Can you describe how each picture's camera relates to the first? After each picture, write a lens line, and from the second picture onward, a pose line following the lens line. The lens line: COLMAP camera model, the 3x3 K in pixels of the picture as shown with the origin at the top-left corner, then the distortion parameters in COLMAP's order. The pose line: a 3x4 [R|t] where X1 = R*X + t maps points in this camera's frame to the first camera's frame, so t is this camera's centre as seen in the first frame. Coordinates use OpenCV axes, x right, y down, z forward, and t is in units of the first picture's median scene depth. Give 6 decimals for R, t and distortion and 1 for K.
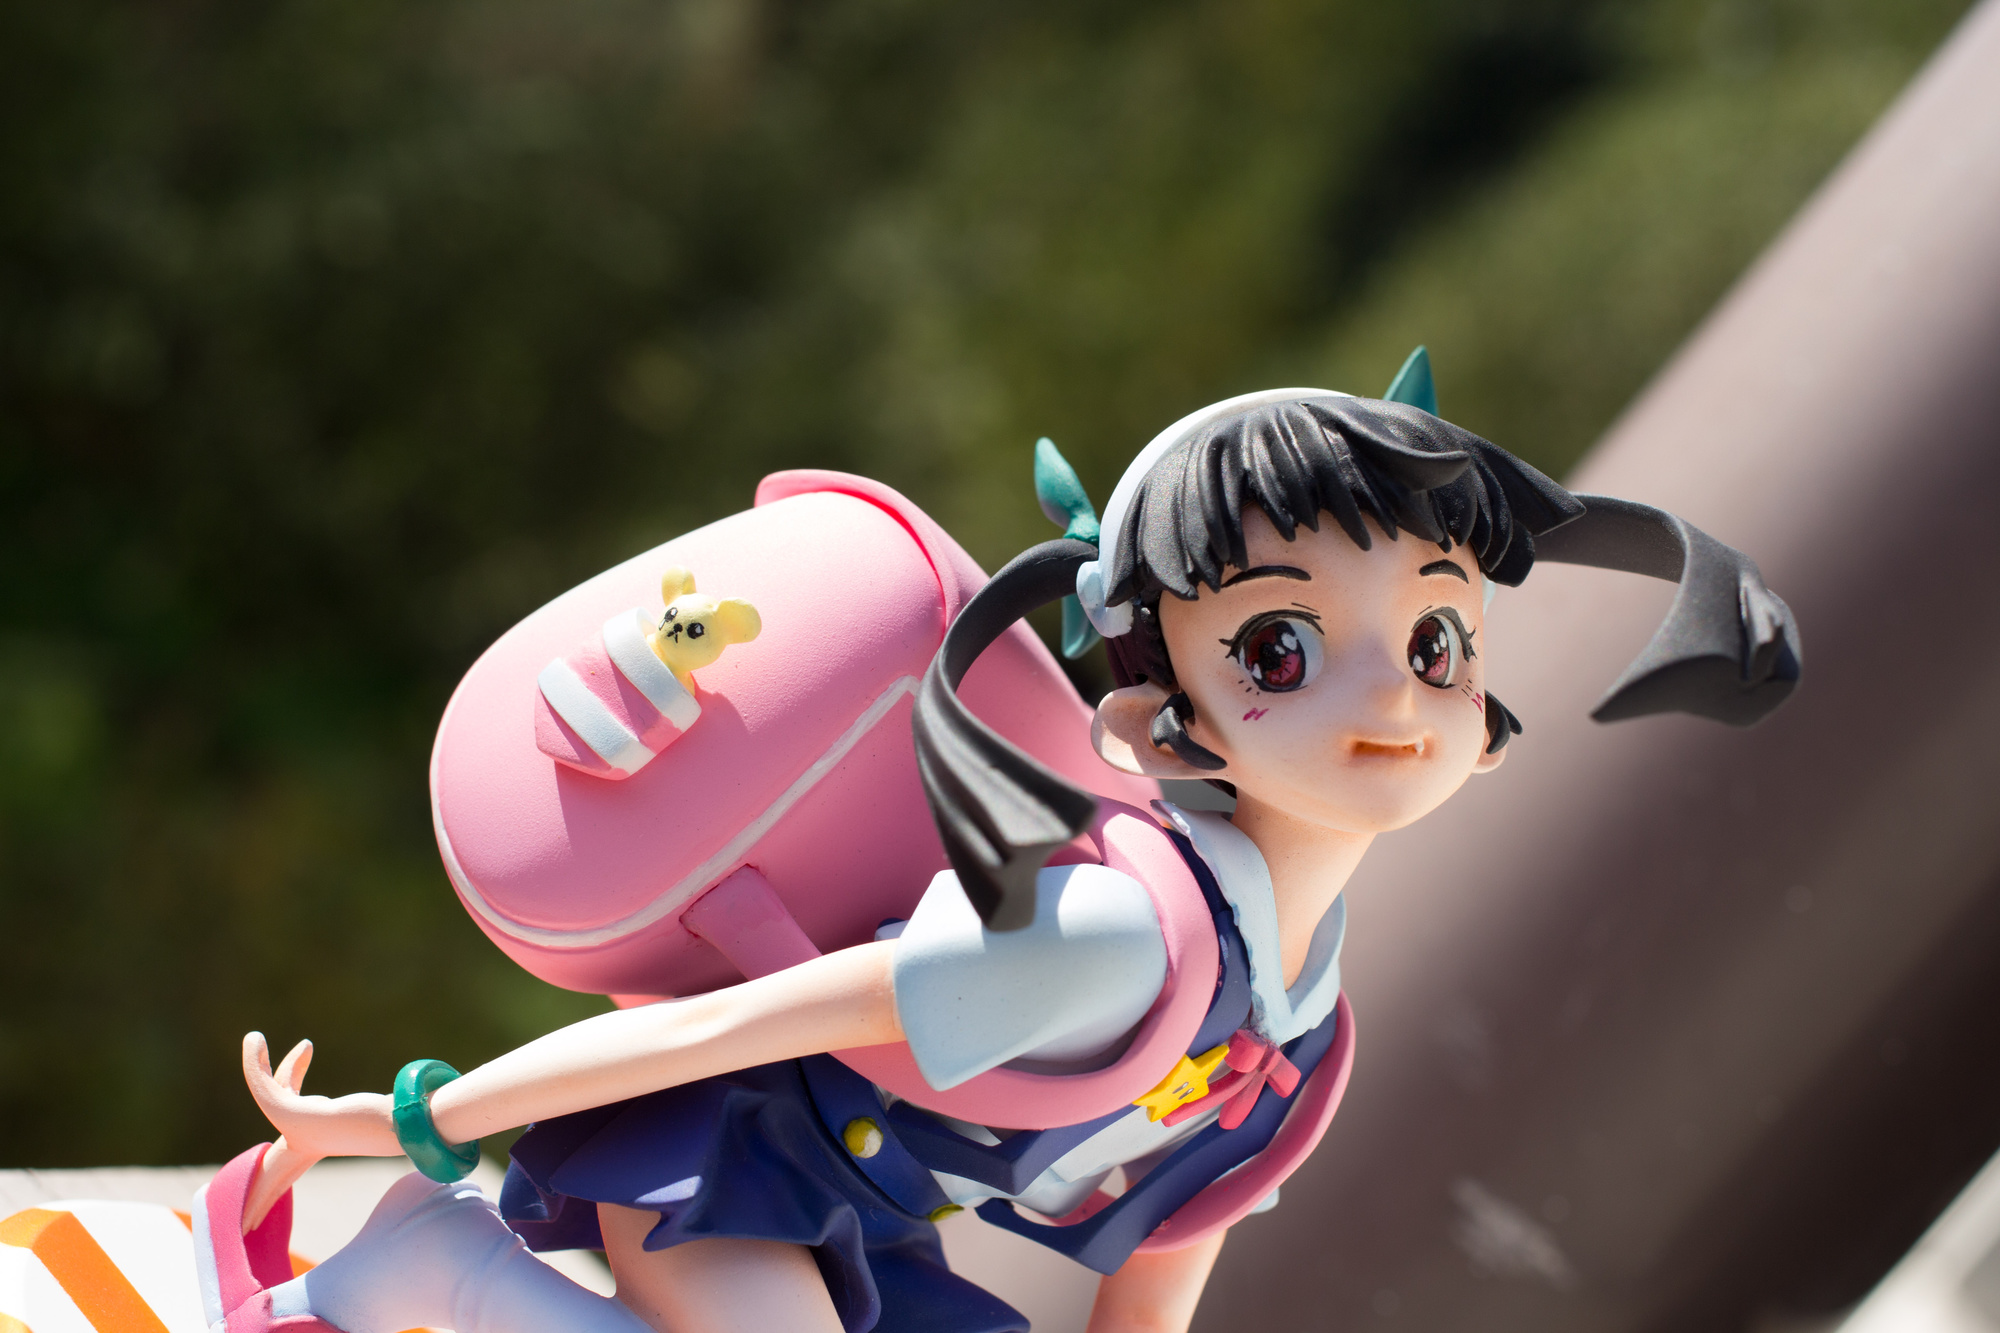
lens RADIAL K [[3853.7, 0, 1000.0], [0, 3853.7, 666.5], [0, 0, 1]] dist [-0.060413, 0.163617]
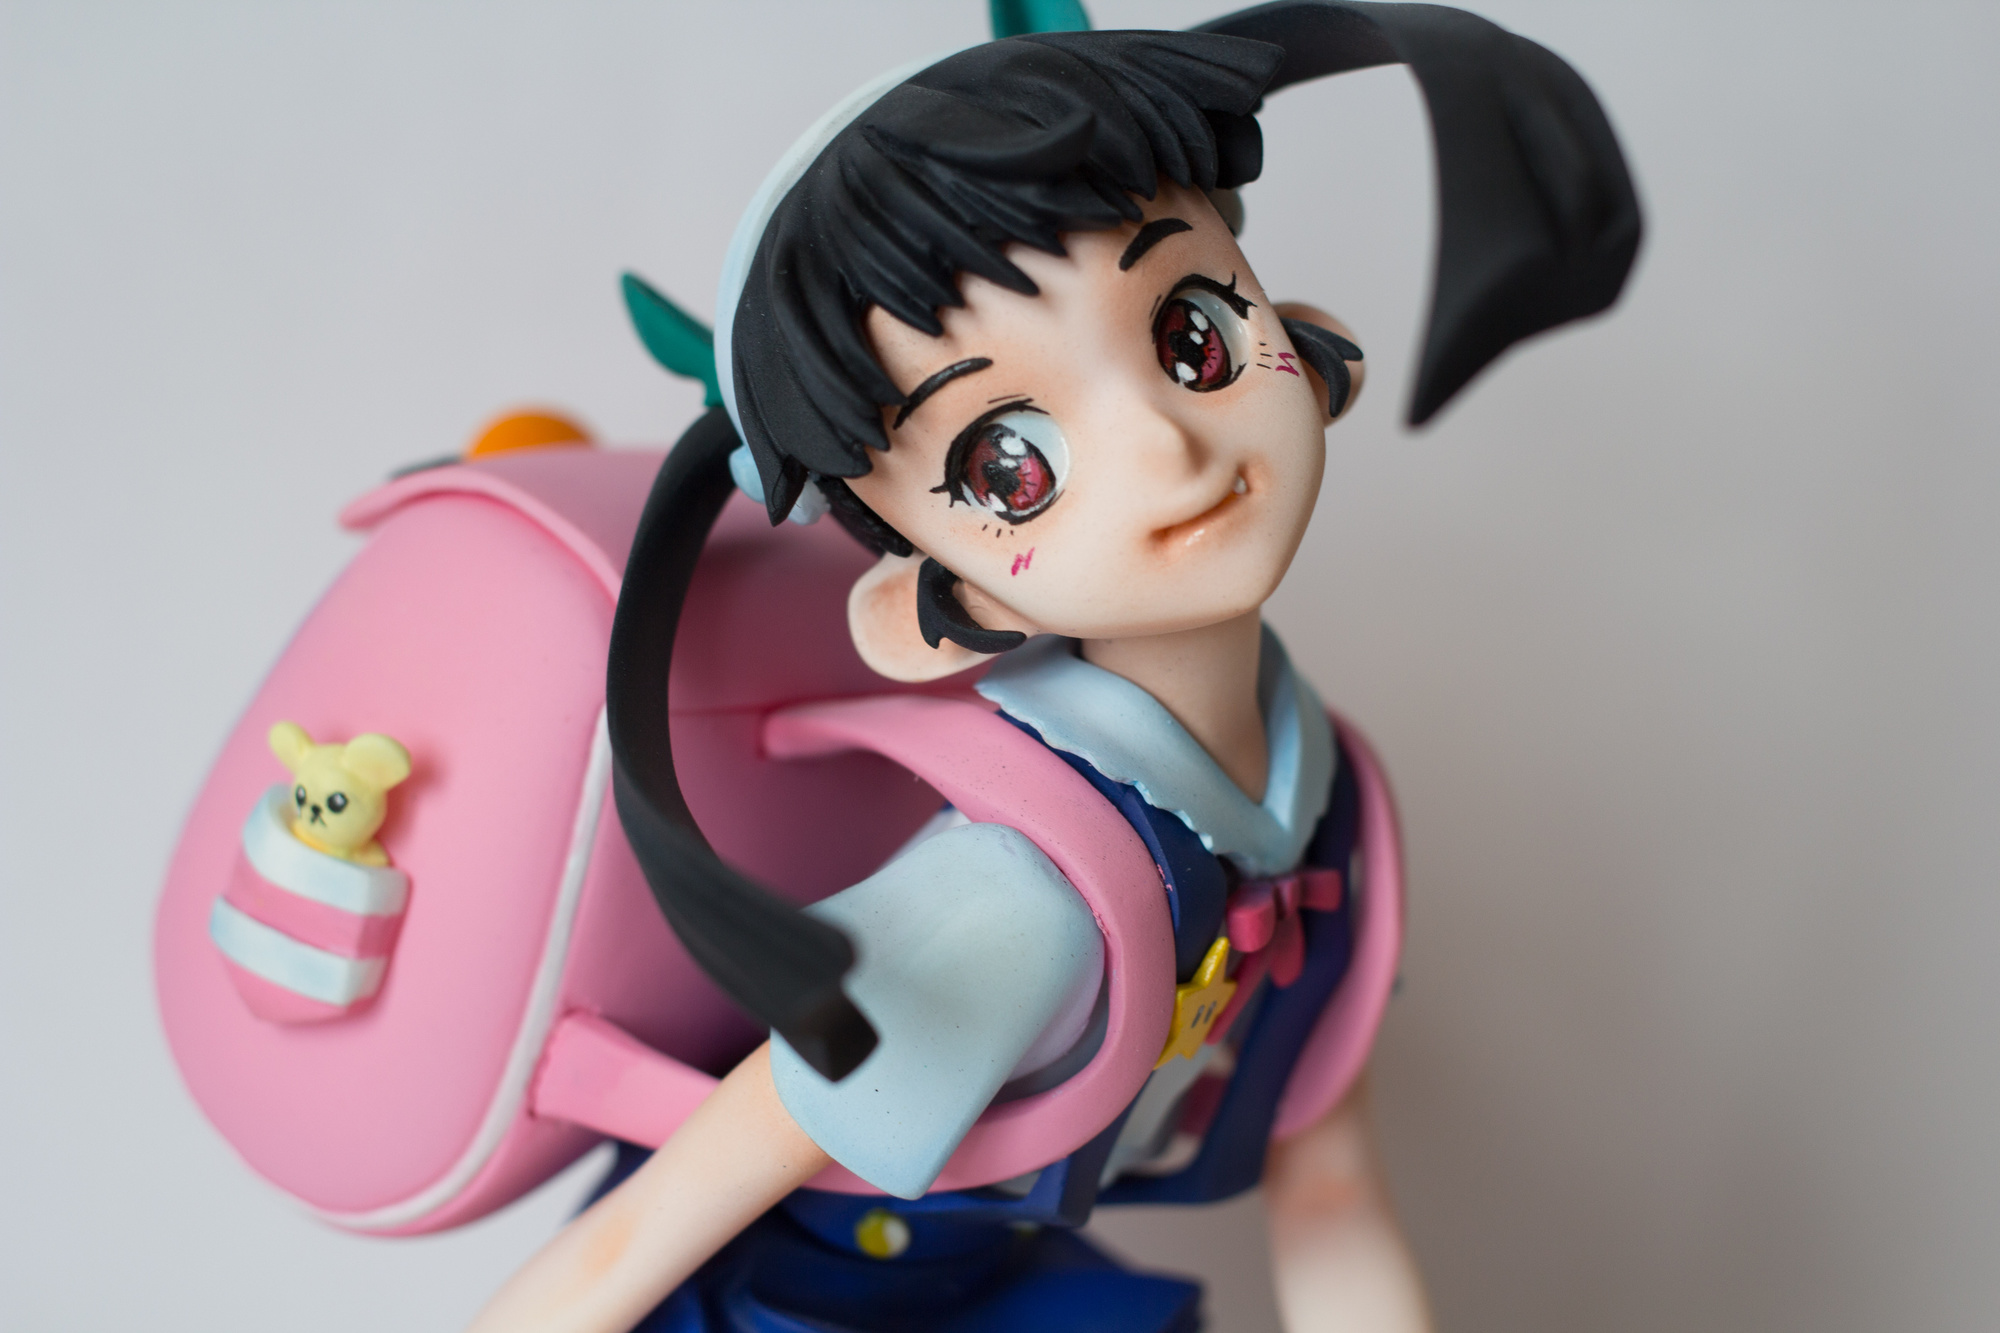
lens RADIAL K [[3952.1, 0, 1000.0], [0, 3952.1, 666.5], [0, 0, 1]] dist [-0.078430, 0.046144]
pose [[0.856910, -0.497030, -0.136627, 0.153580], [0.515297, 0.832792, 0.202303, -0.123298], [0.013231, -0.243758, 0.969746, 0.269893]]
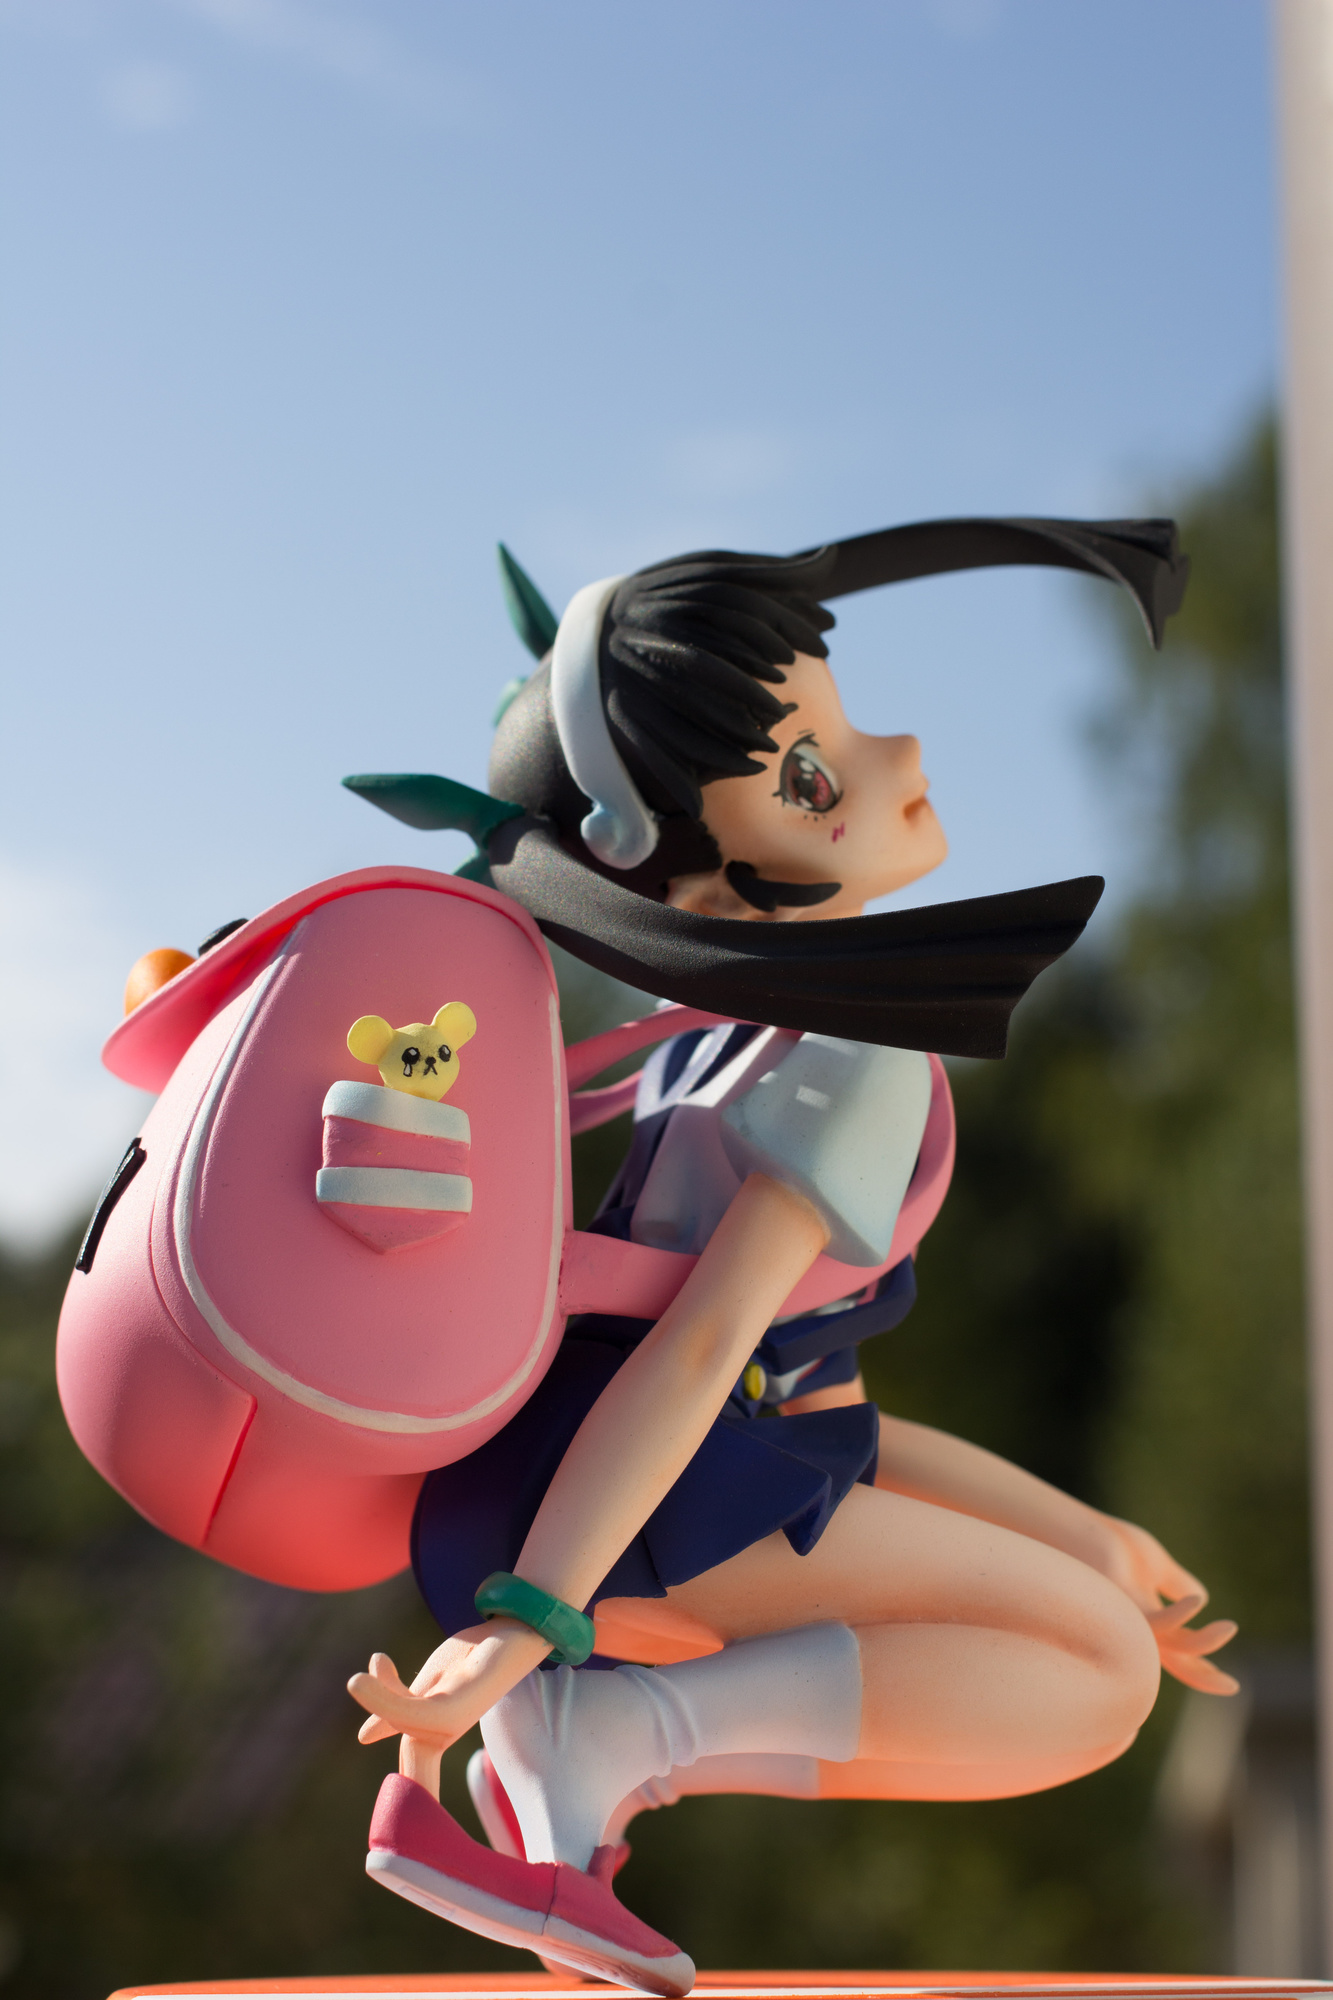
lens RADIAL K [[3853.7, 0, 666.5], [0, 3853.7, 1000.0], [0, 0, 1]] dist [-0.060413, 0.163617]
pose [[0.496078, -0.498634, 0.710824, -0.762639], [0.473556, 0.841559, 0.259851, -0.255941], [-0.727771, 0.207709, 0.653610, 0.320691]]
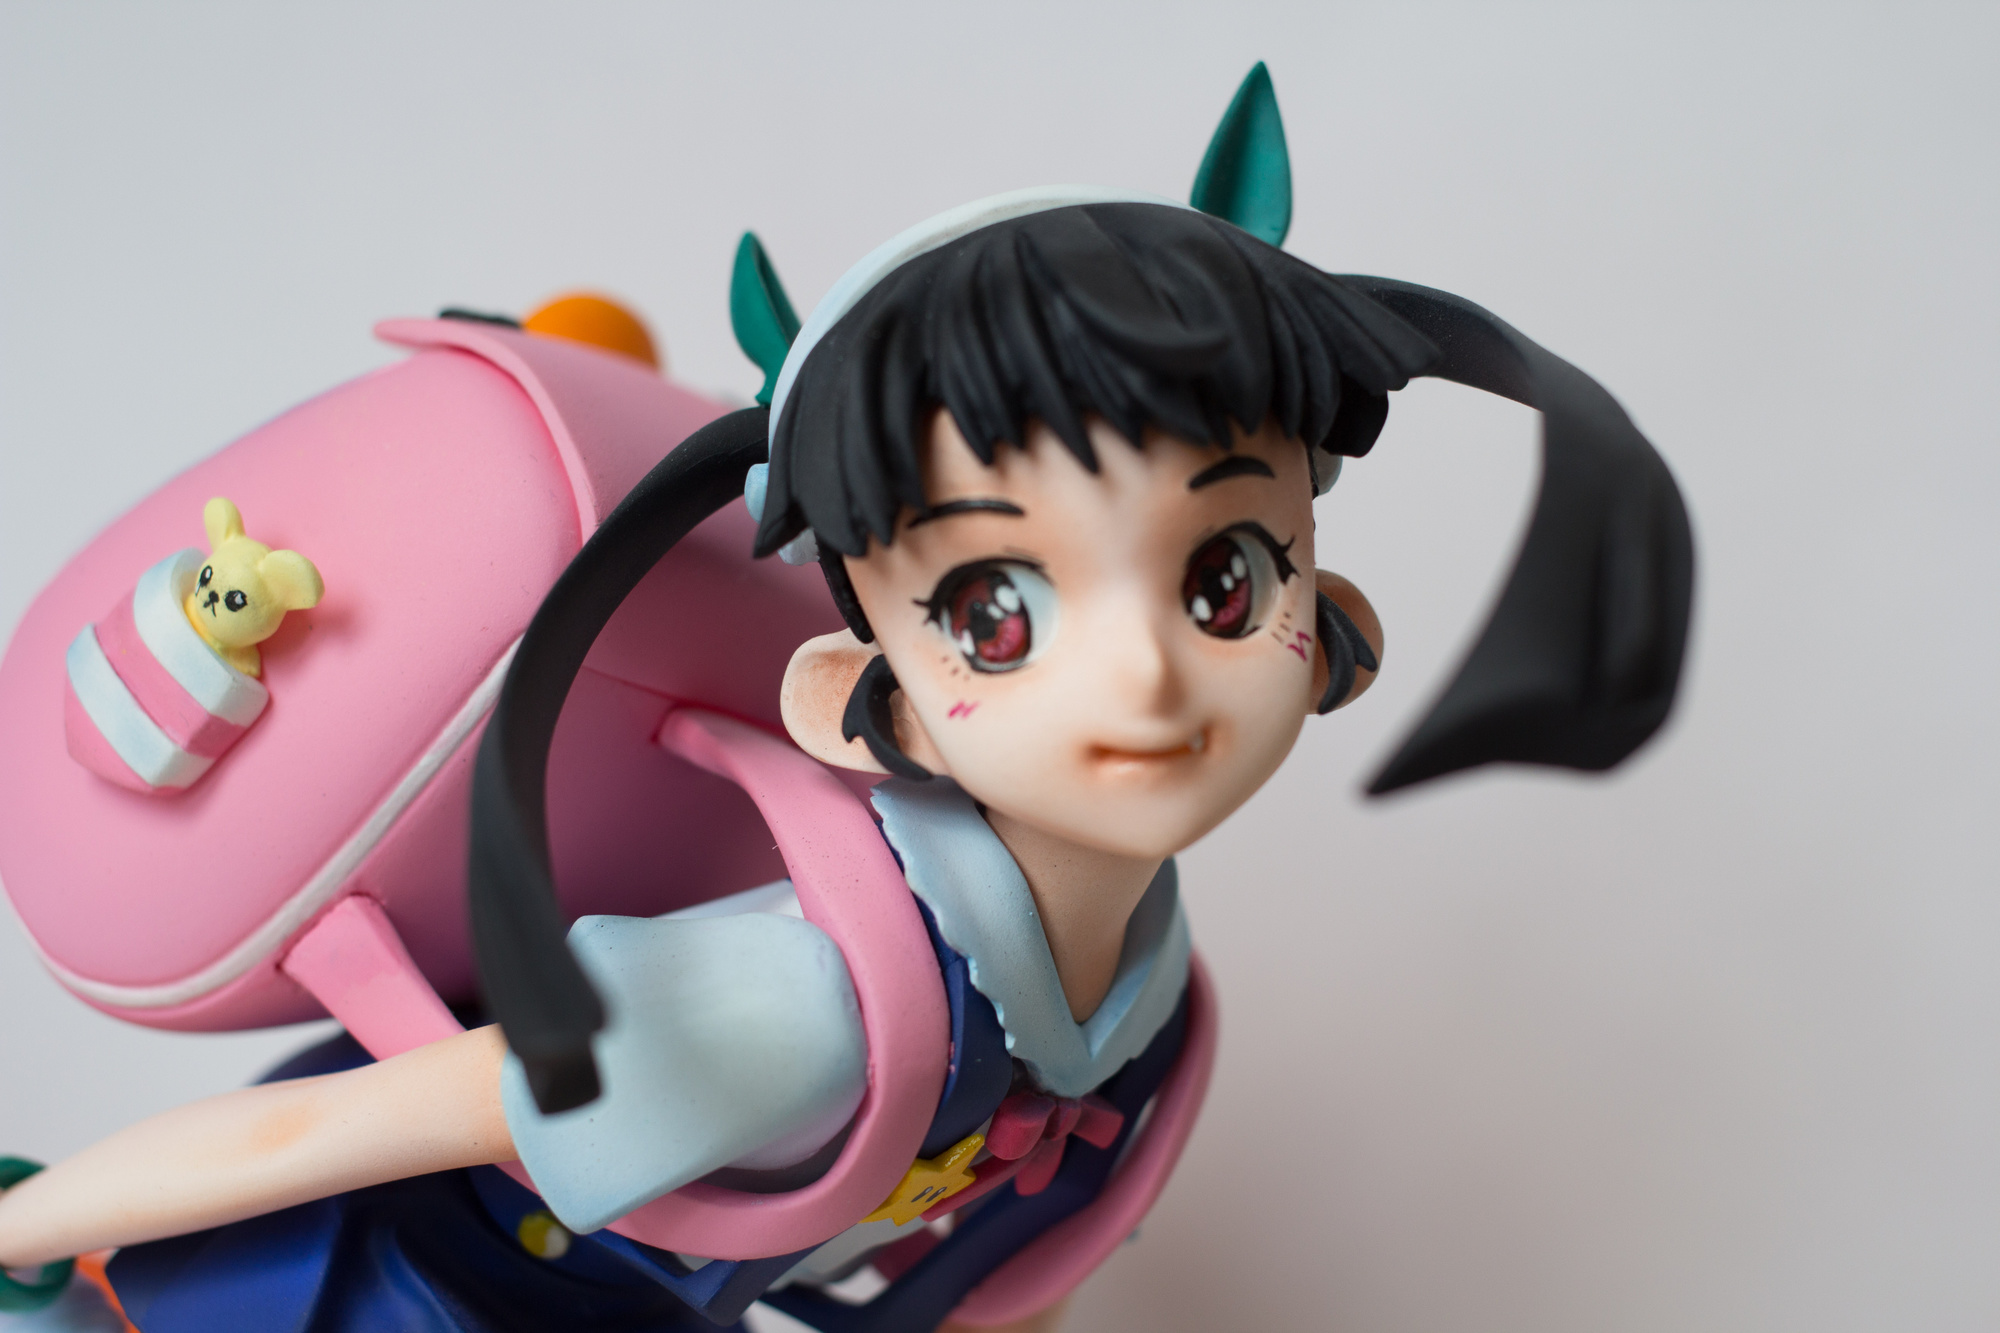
lens RADIAL K [[3952.1, 0, 1000.0], [0, 3952.1, 666.5], [0, 0, 1]] dist [-0.078430, 0.046144]
pose [[0.986703, -0.056299, -0.152474, 0.182730], [0.090678, 0.969209, 0.228936, -0.159593], [0.134890, -0.239718, 0.961426, 0.302879]]
